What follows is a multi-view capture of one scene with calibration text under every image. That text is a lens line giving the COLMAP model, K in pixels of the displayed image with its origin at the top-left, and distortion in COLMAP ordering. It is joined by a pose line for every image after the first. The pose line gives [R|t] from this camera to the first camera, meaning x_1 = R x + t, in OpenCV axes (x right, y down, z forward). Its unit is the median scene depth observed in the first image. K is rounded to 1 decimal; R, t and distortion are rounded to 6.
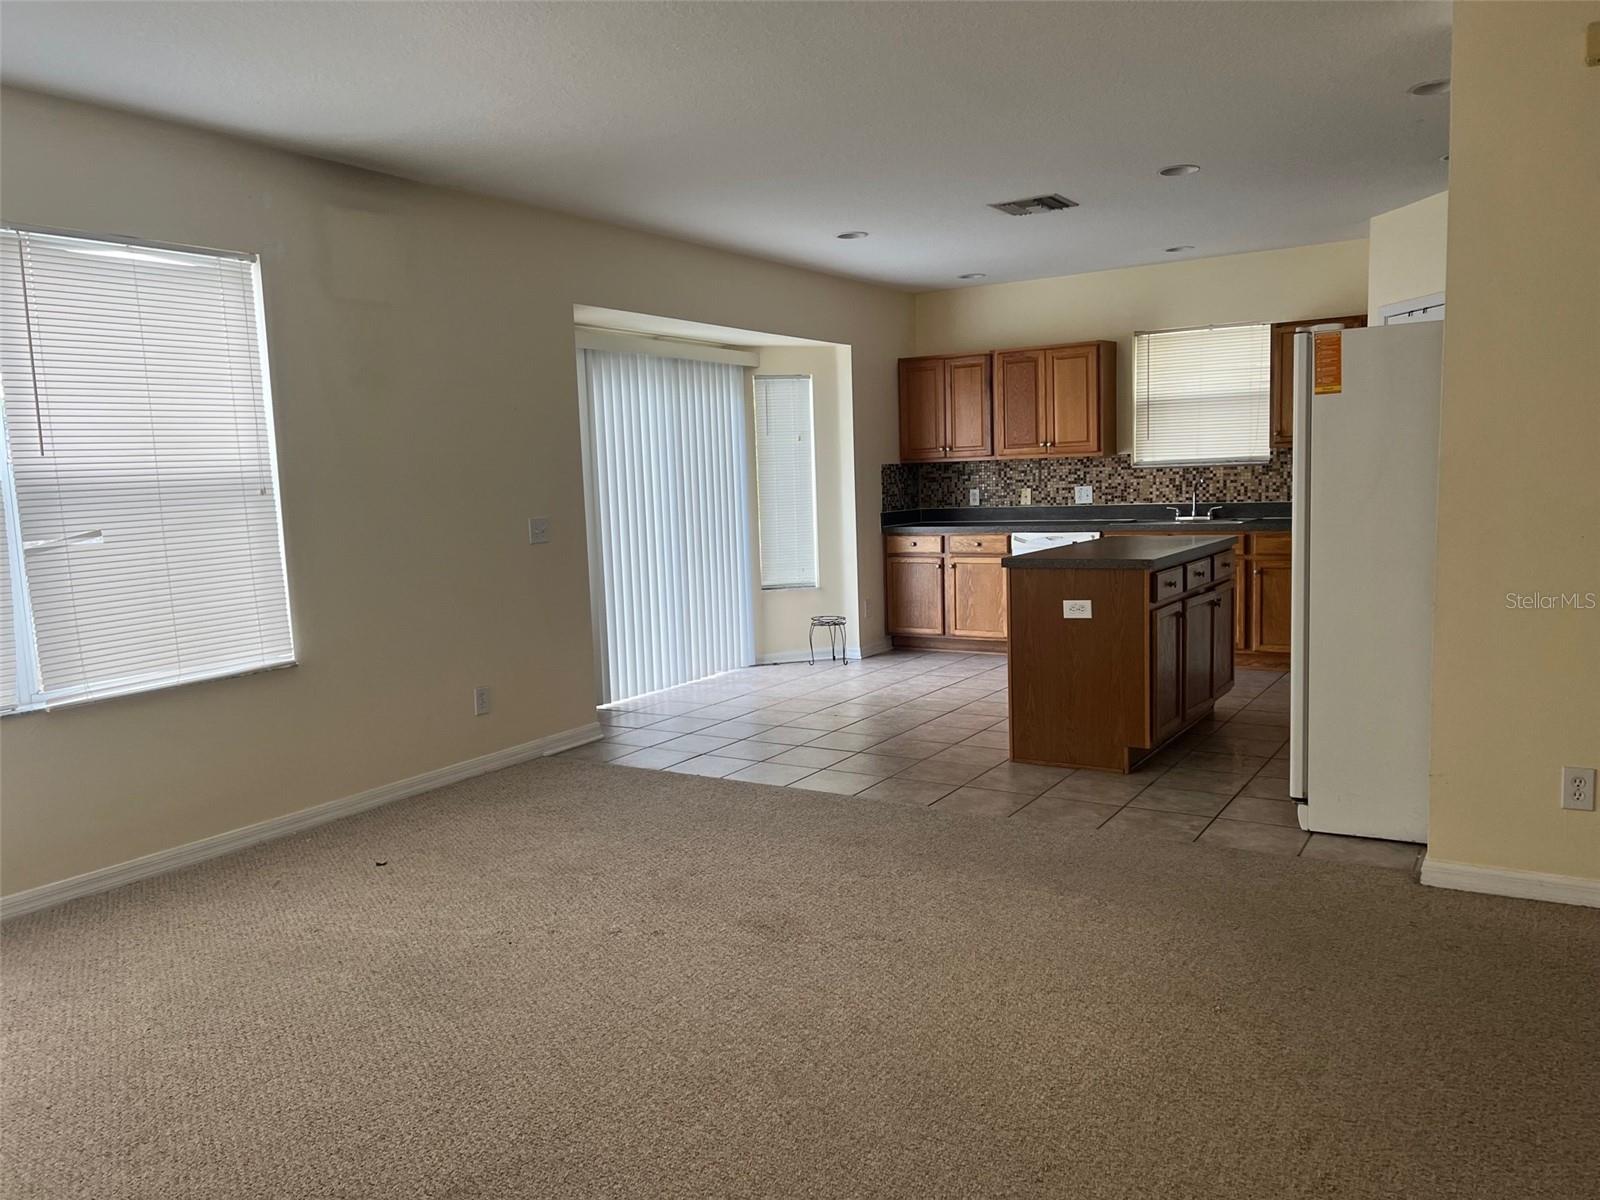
lens RADIAL K [[1201.9, 0, 776.5], [0, 1201.9, 620.3], [0, 0, 1]] dist [0.058325, -0.069146]
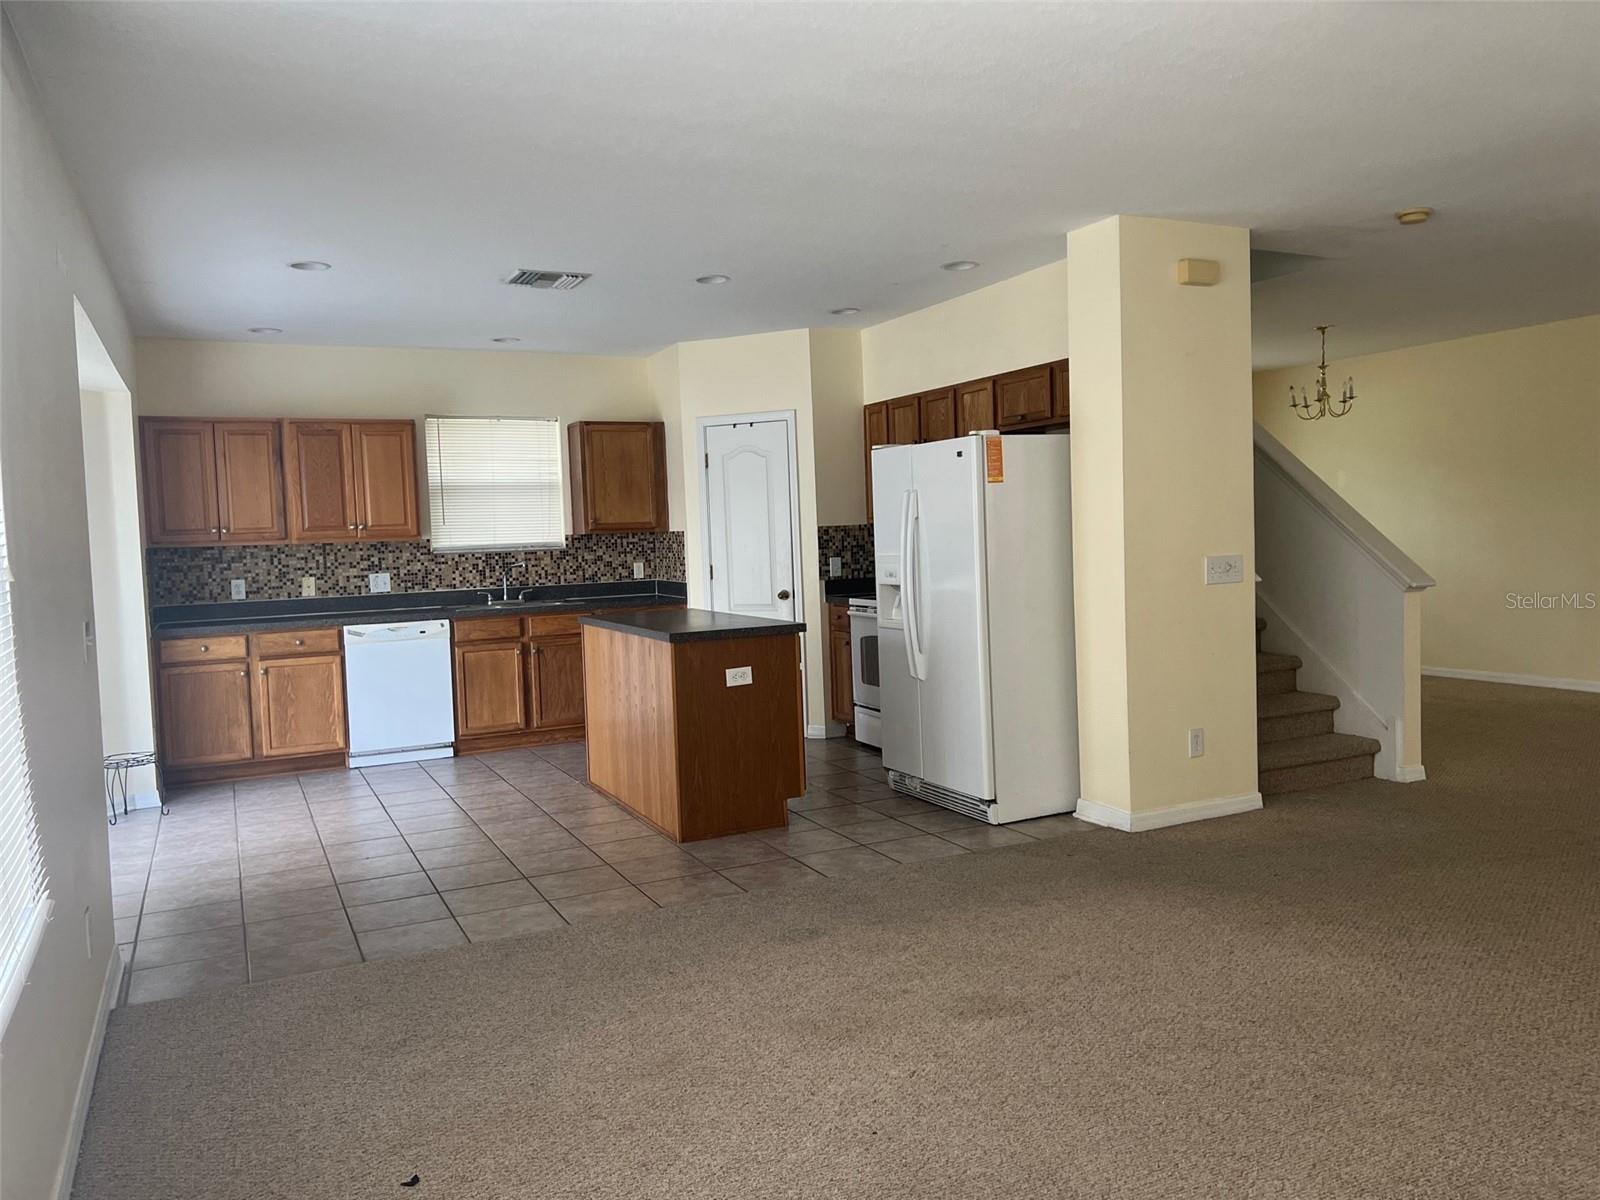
lens RADIAL K [[1204.9, 0, 808.0], [0, 1204.9, 587.4], [0, 0, 1]] dist [0.065317, -0.076142]
pose [[0.507154, -0.023239, 0.861542, -0.387165], [0.121335, 0.991606, -0.044677, -0.020116], [-0.853272, 0.127193, 0.505716, 0.262144]]
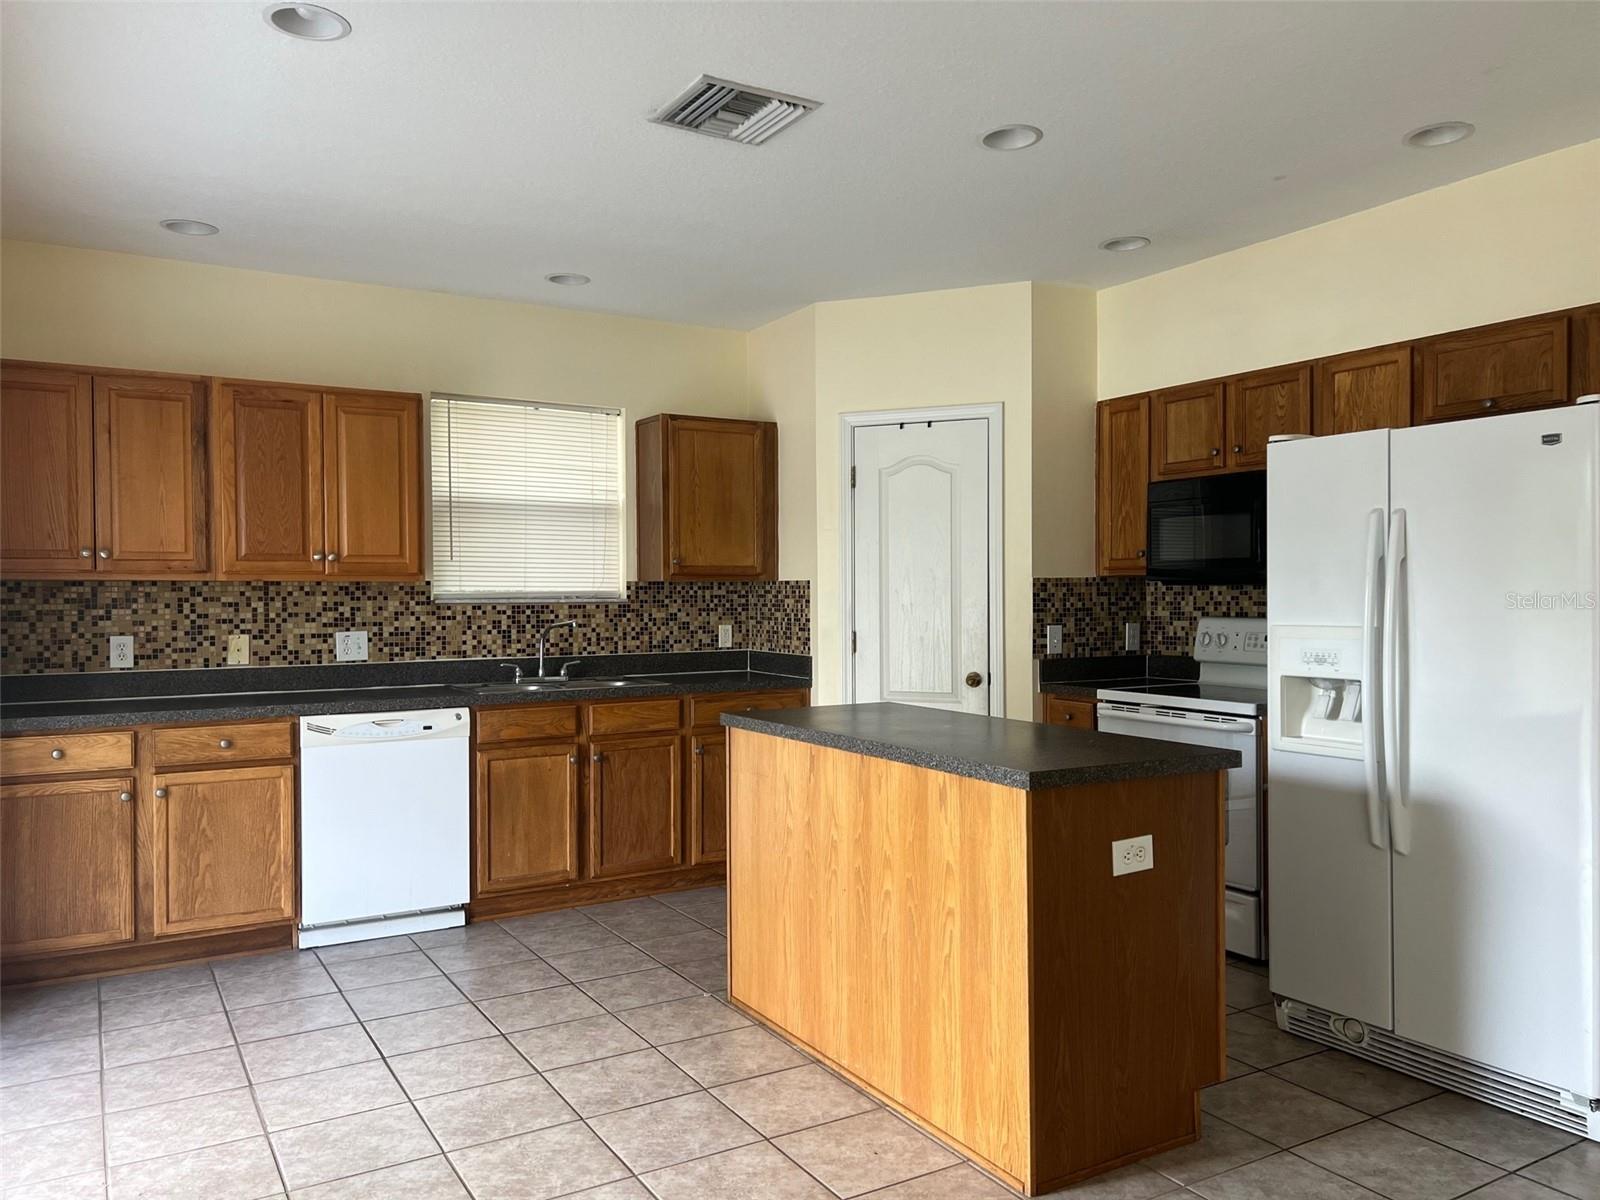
lens RADIAL K [[1191.7, 0, 804.2], [0, 1191.7, 608.4], [0, 0, 1]] dist [0.077024, -0.086201]
pose [[0.433021, 0.022408, 0.901105, -0.186613], [0.099415, 0.992405, -0.072452, -0.059028], [-0.895885, 0.120956, 0.427504, 0.562301]]
